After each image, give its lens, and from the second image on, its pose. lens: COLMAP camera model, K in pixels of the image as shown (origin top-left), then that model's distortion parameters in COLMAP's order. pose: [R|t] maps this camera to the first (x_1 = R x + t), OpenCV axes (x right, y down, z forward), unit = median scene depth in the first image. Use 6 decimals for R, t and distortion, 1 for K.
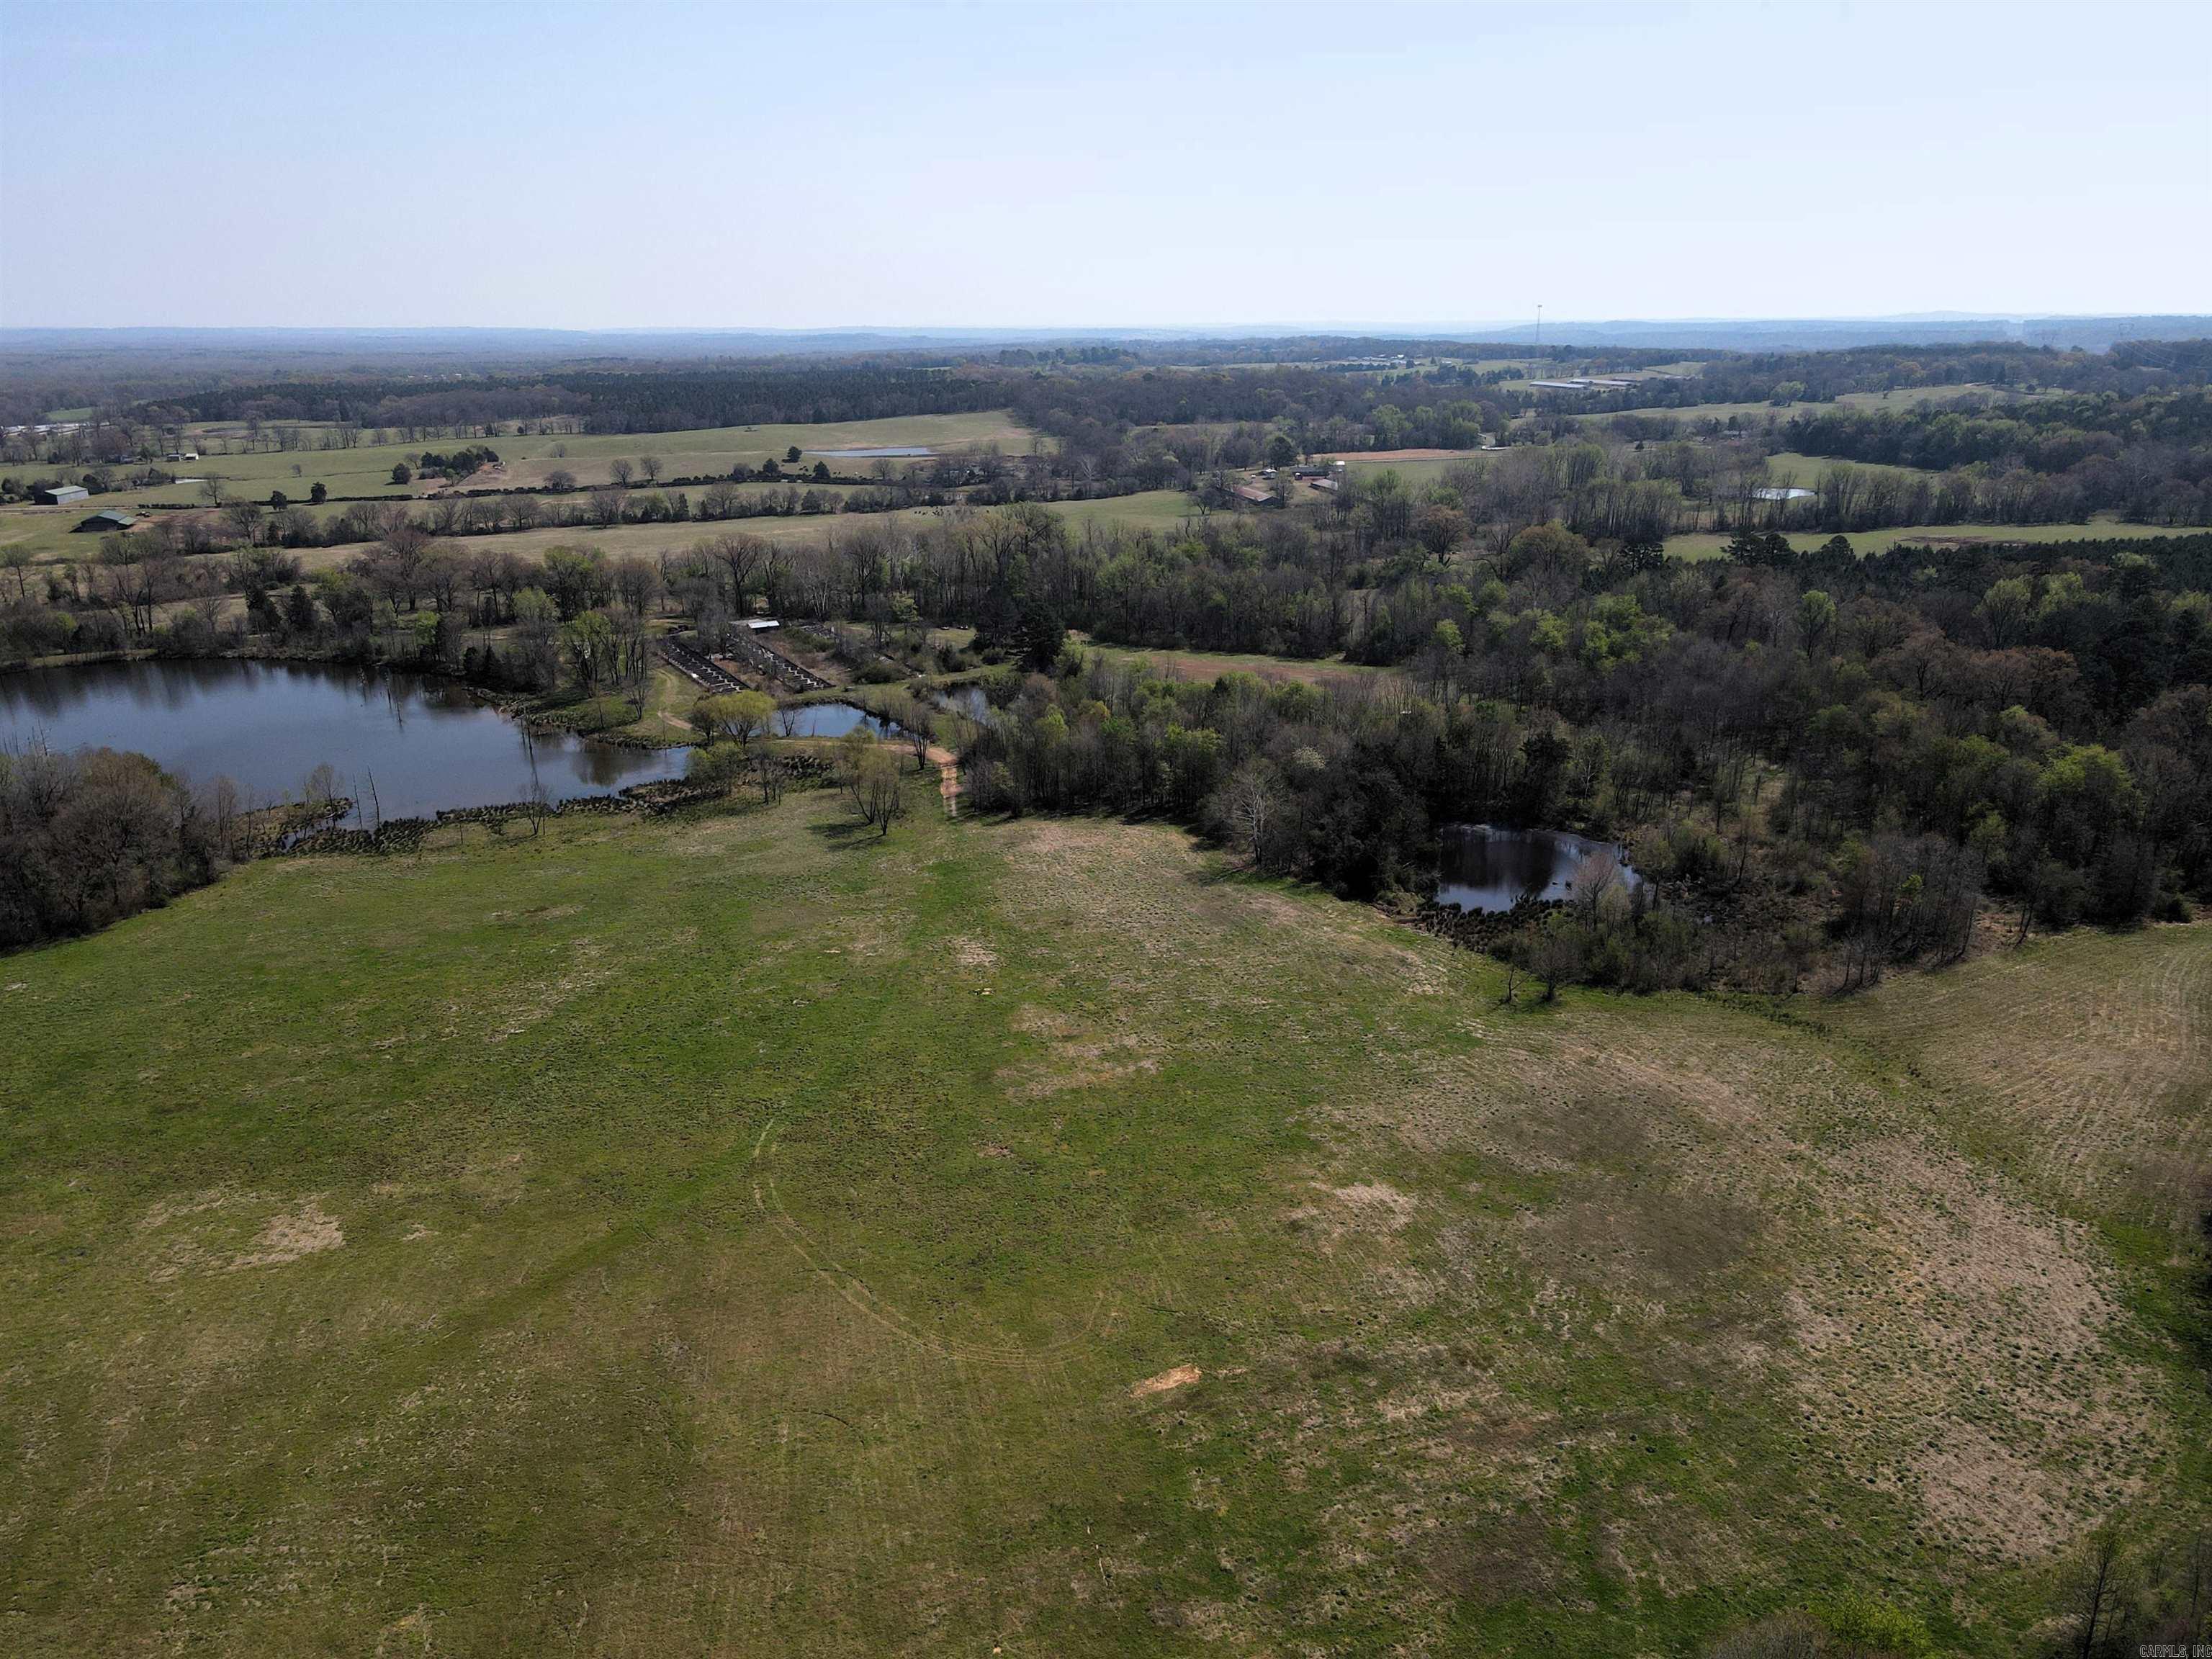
lens RADIAL K [[1610.0, 0, 1102.5], [0, 1610.0, 858.9], [0, 0, 1]] dist [-0.006121, 0.040008]
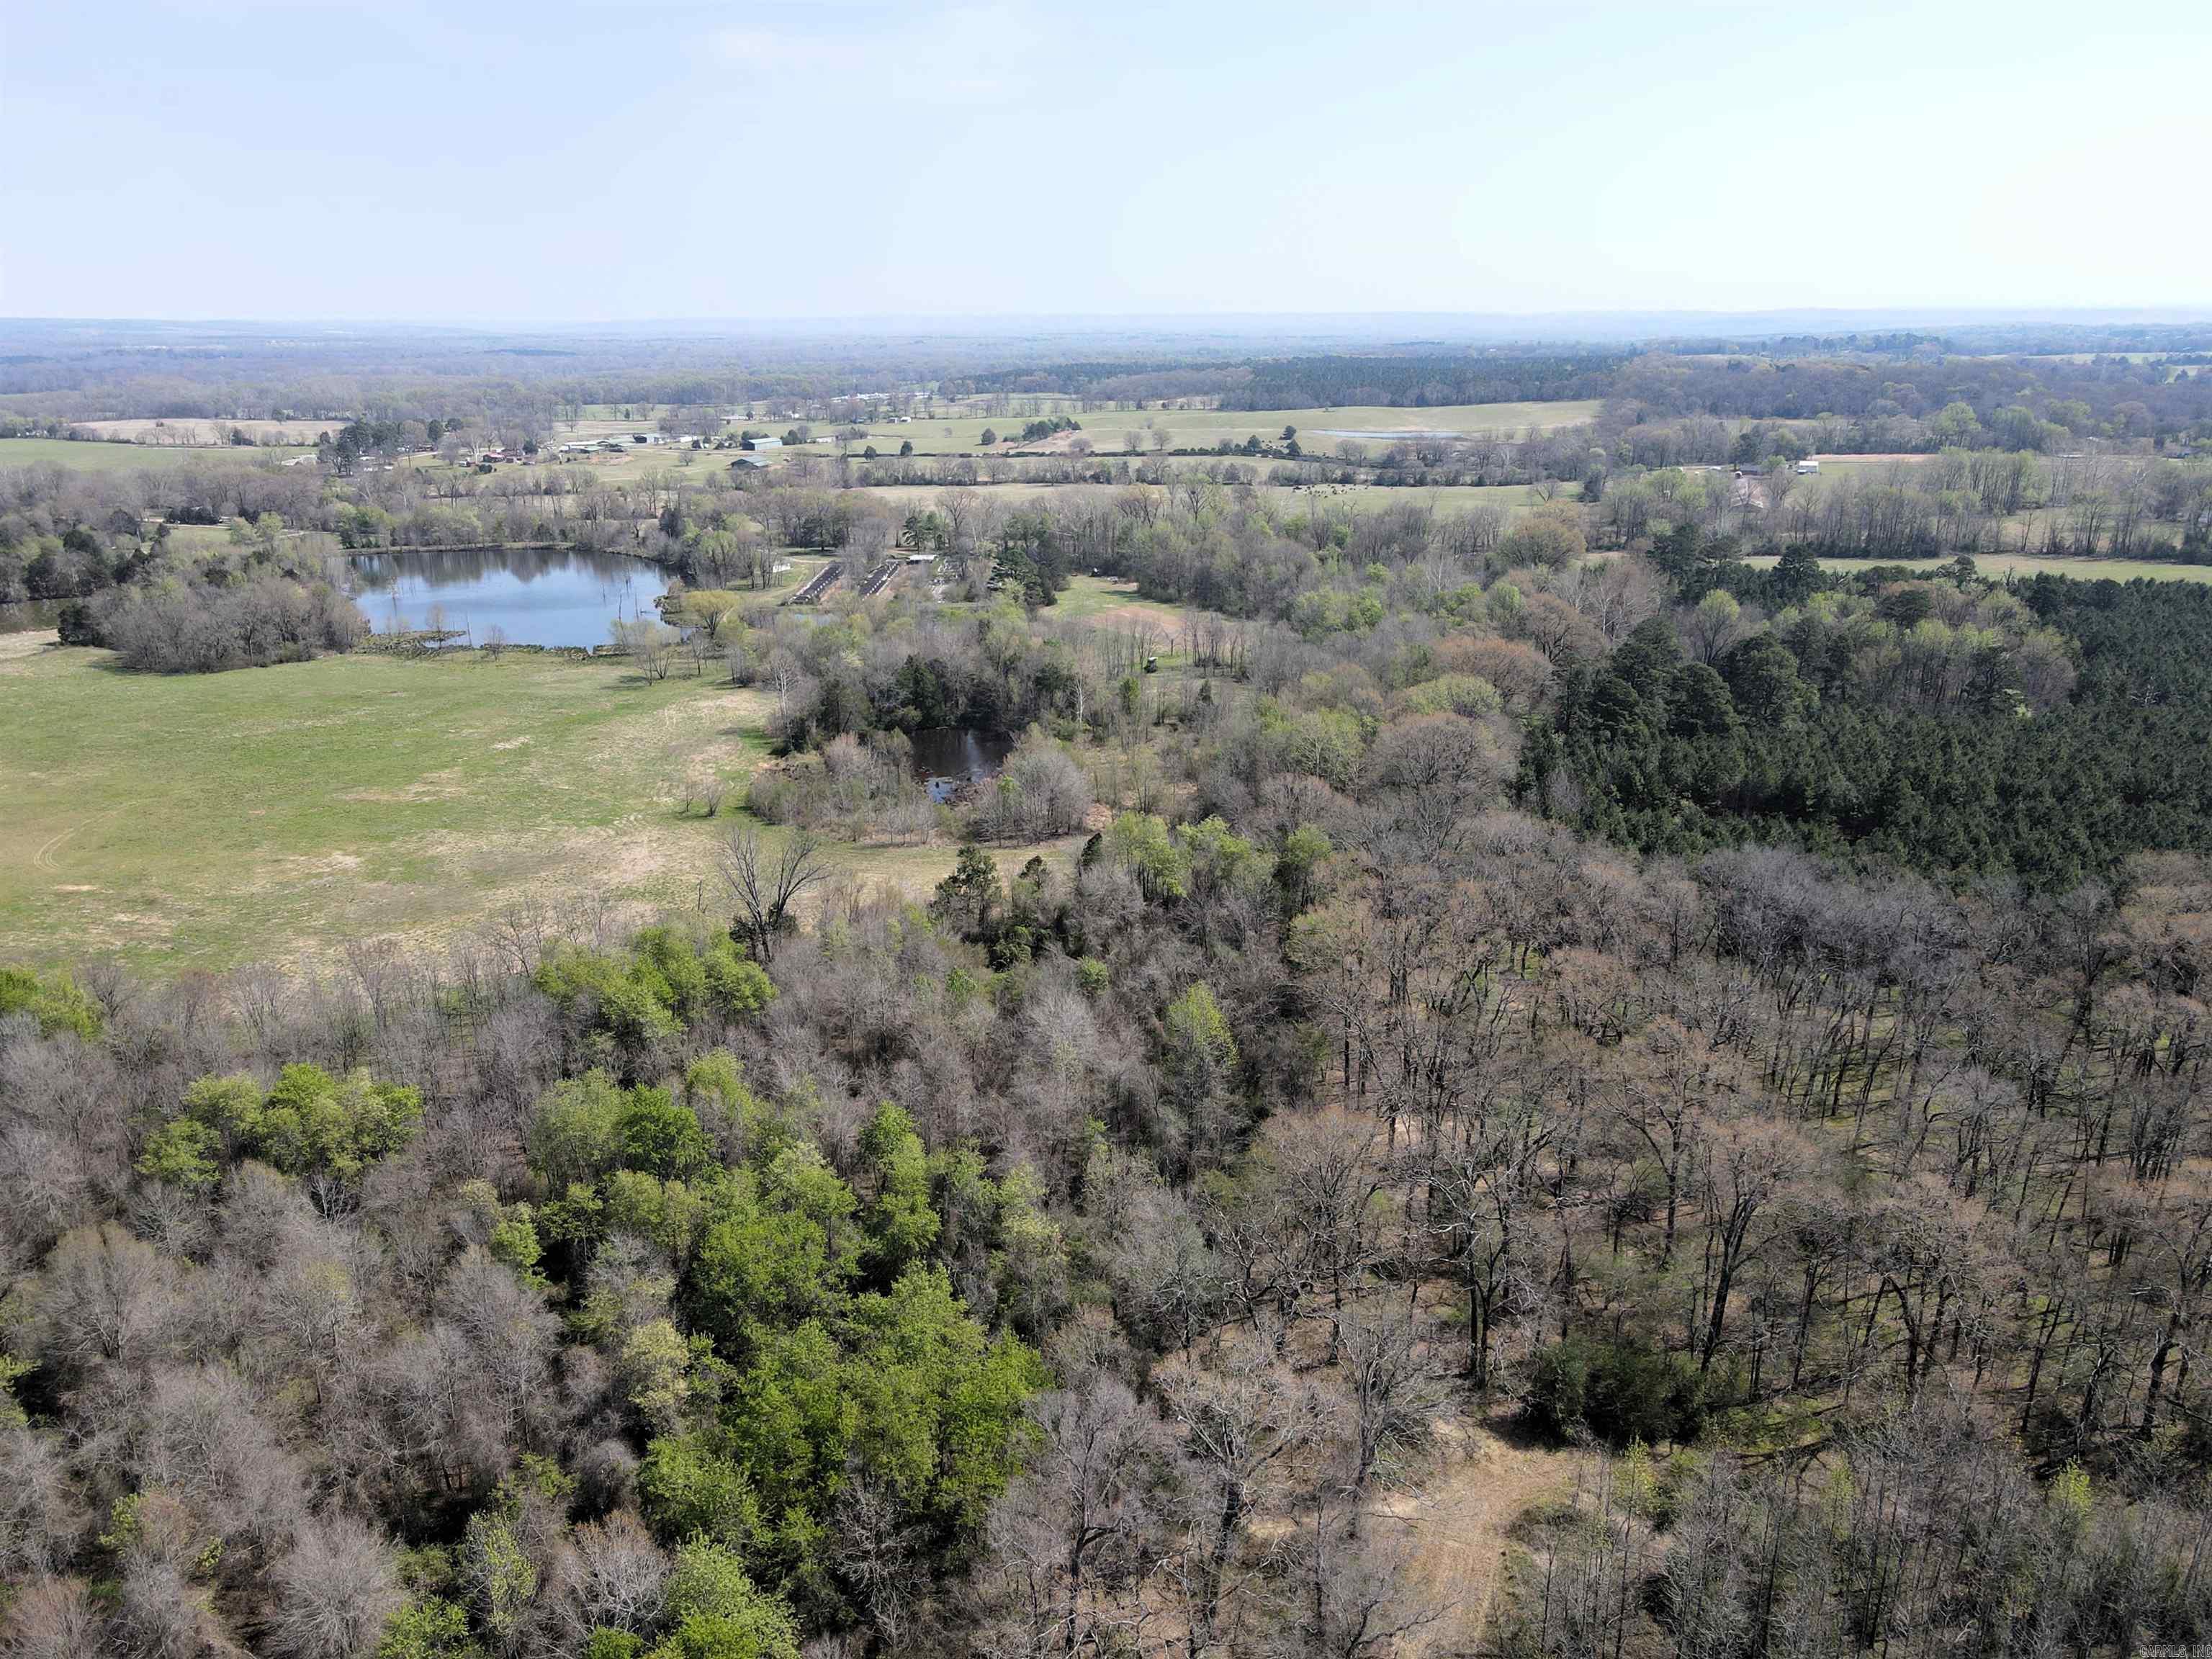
lens RADIAL K [[1615.2, 0, 1103.0], [0, 1615.2, 834.9], [0, 0, 1]] dist [-0.000799, 0.030534]
pose [[0.854591, 0.159954, -0.494054, 0.862095], [-0.162580, 0.985964, 0.037990, -0.003115], [0.493196, 0.047858, 0.868601, -0.034865]]
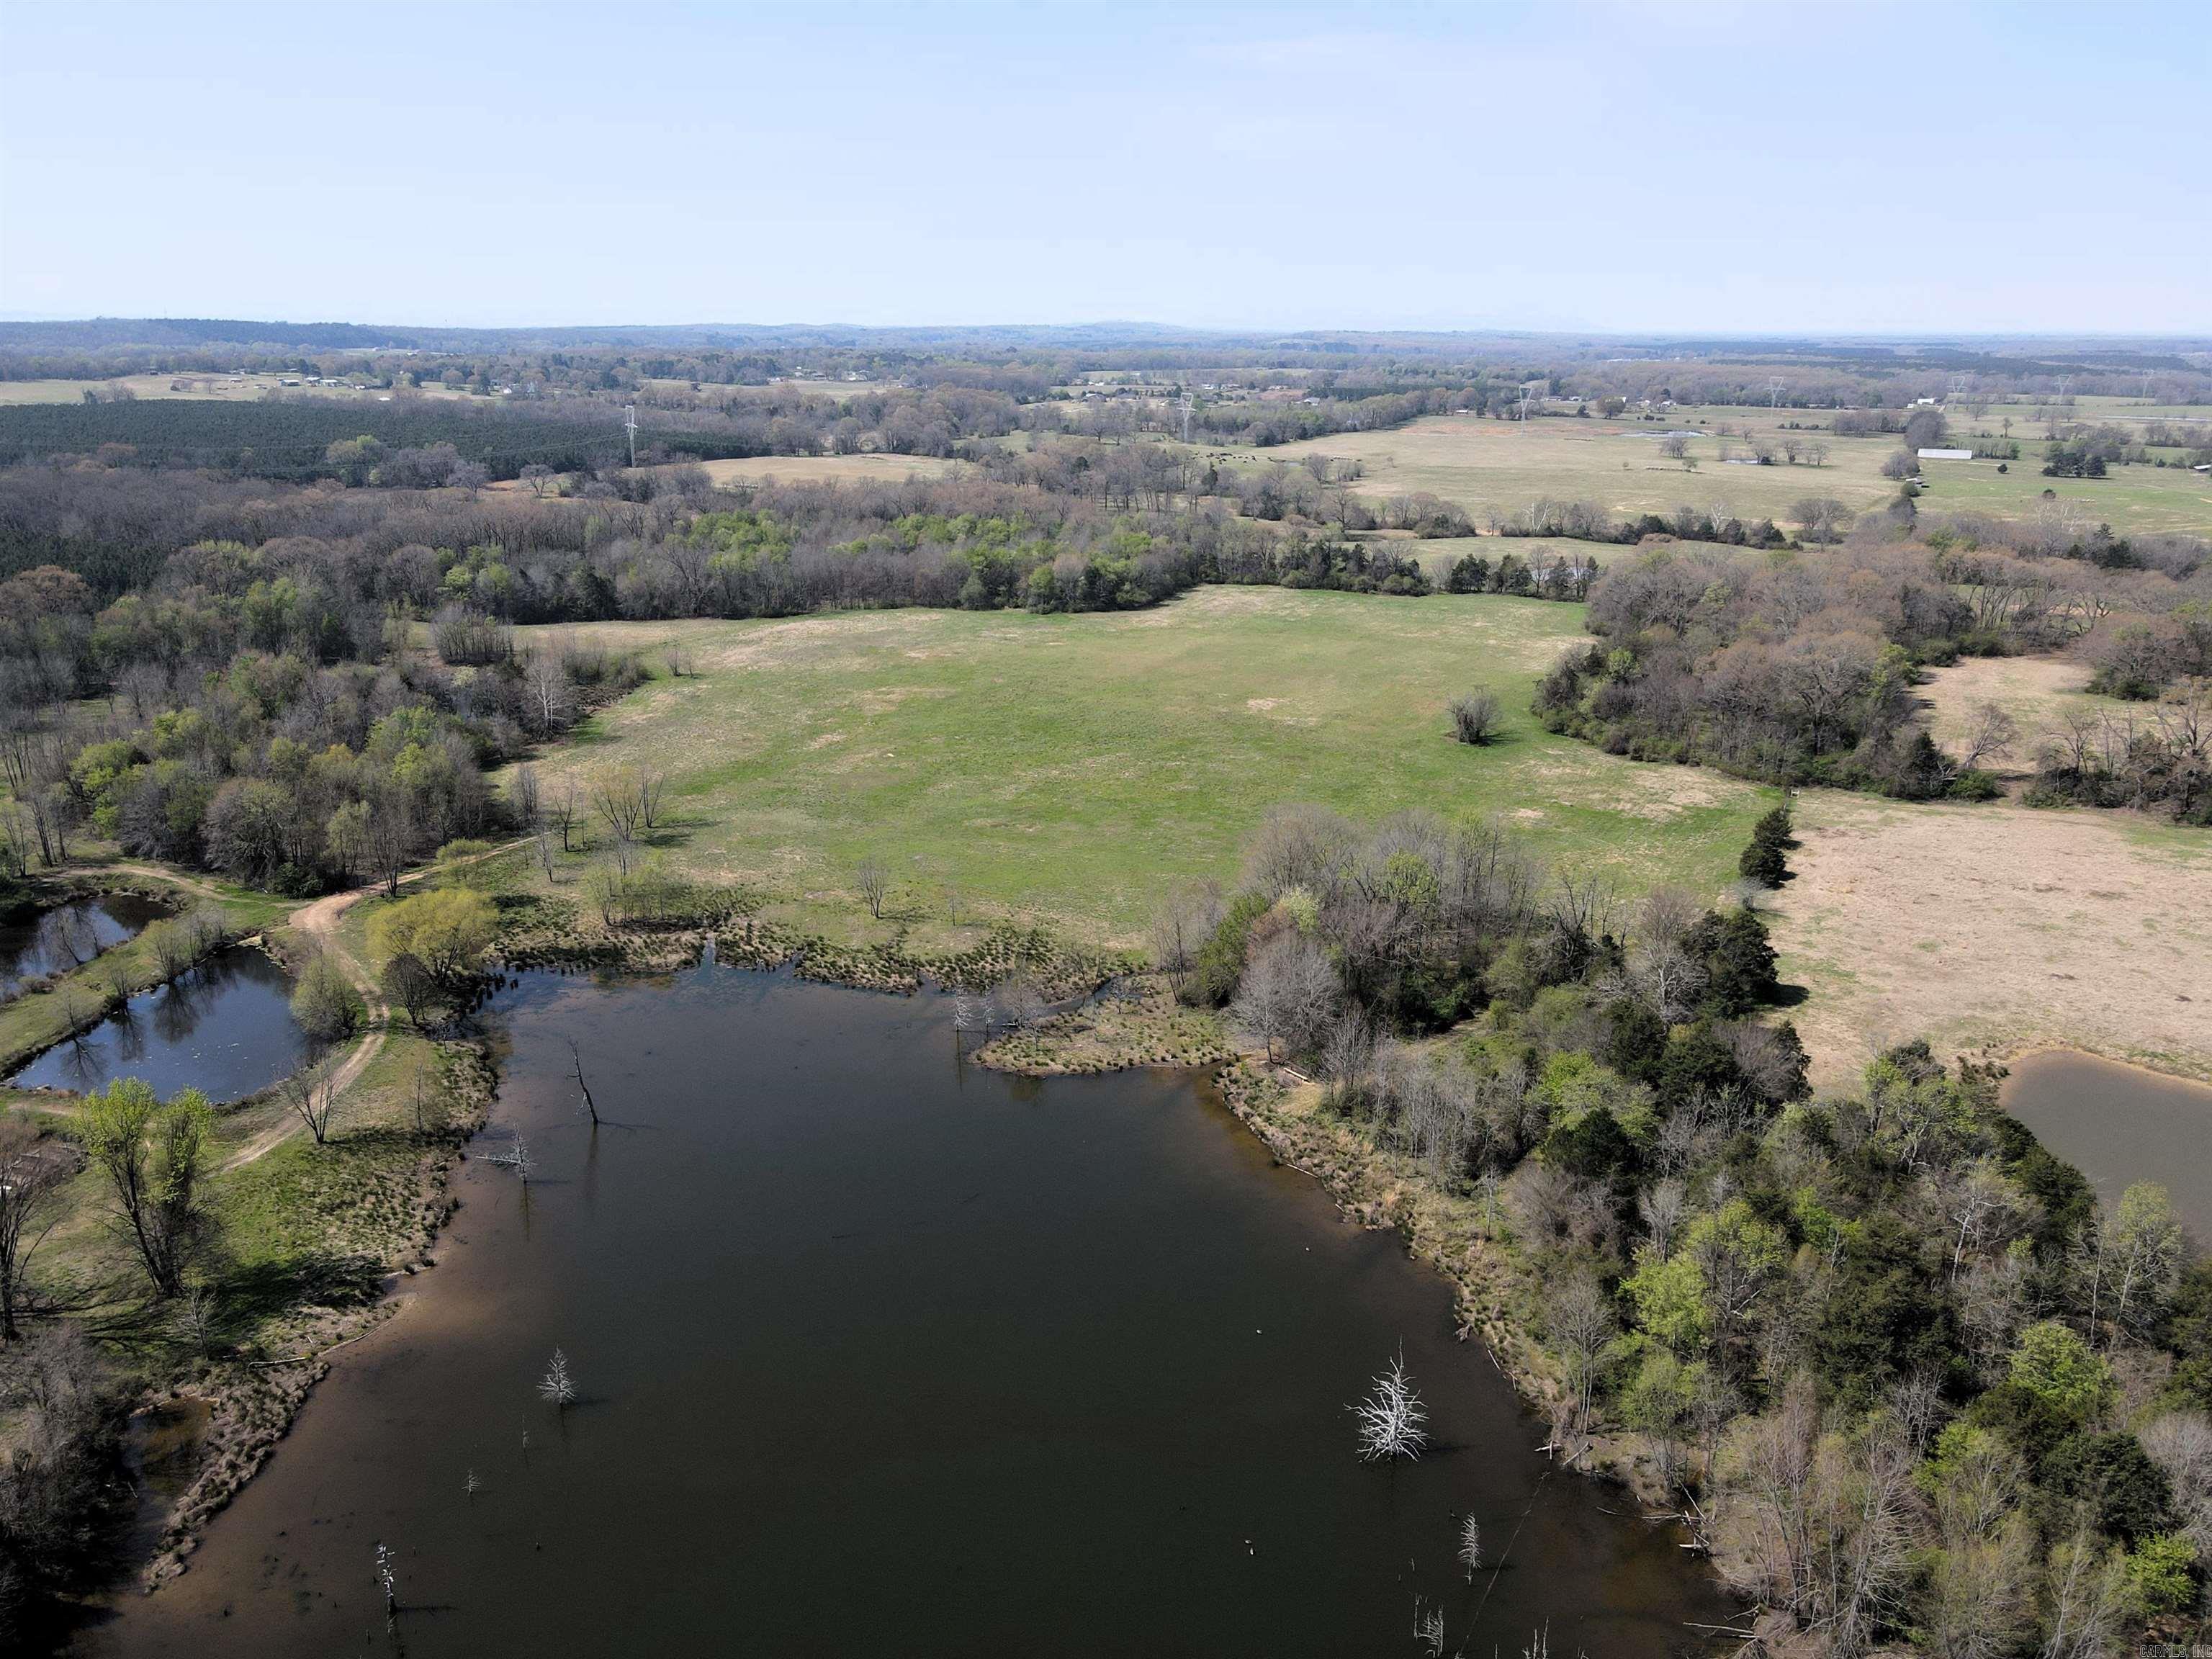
lens RADIAL K [[1610.0, 0, 1102.5], [0, 1610.0, 858.9], [0, 0, 1]] dist [-0.006121, 0.040008]
pose [[-0.772290, -0.197976, 0.603634, -0.890398], [0.202238, 0.824145, 0.529041, -0.437204], [-0.602220, 0.530651, -0.596440, 1.330204]]
